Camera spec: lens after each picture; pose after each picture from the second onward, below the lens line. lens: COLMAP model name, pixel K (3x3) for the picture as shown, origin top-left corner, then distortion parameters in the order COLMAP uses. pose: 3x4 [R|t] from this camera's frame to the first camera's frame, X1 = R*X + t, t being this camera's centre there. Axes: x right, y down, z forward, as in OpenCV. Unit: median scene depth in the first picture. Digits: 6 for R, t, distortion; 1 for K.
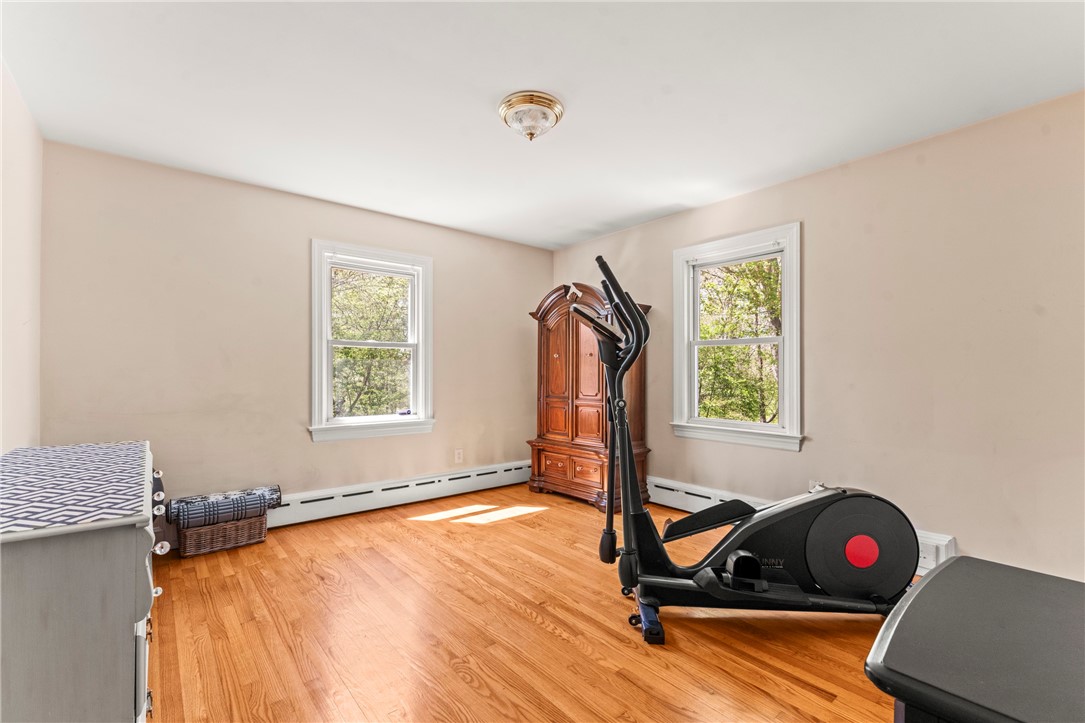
lens RADIAL K [[473.3, 0, 536.2], [0, 473.3, 371.4], [0, 0, 1]] dist [-0.004949, 0.000221]
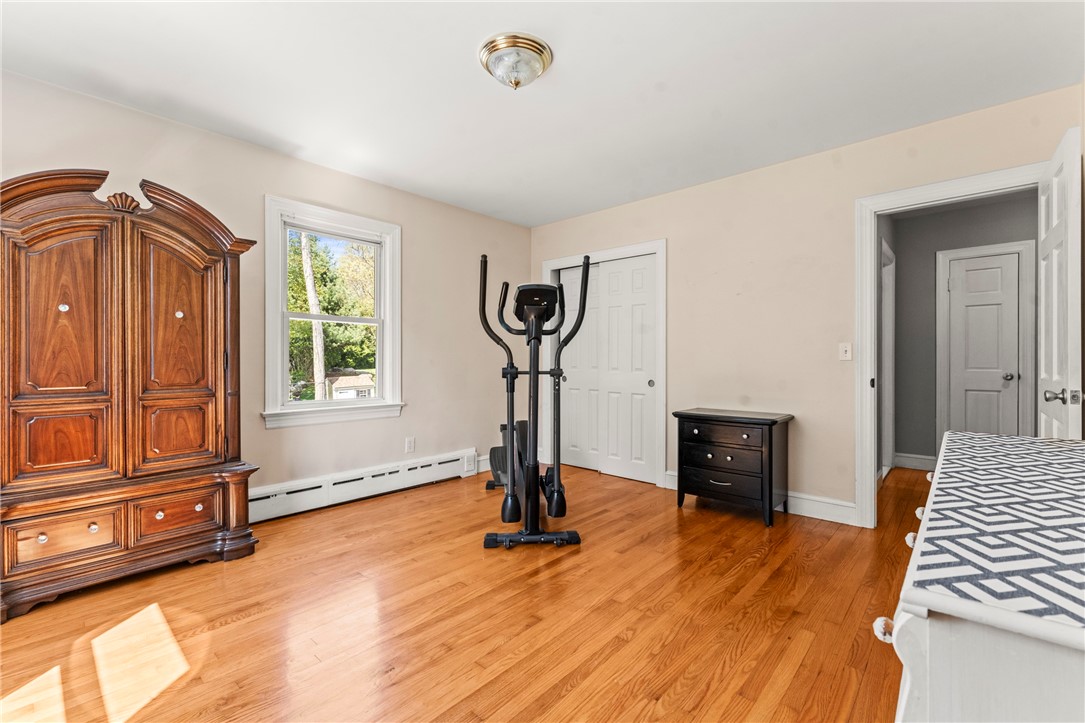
lens RADIAL K [[473.3, 0, 541.5], [0, 473.3, 360.9], [0, 0, 1]] dist [-0.004949, 0.000221]
pose [[-0.153356, -0.004684, 0.988160, -0.629994], [-0.005972, 0.999975, 0.003813, 0.019381], [-0.988153, -0.005317, -0.153380, 0.748942]]
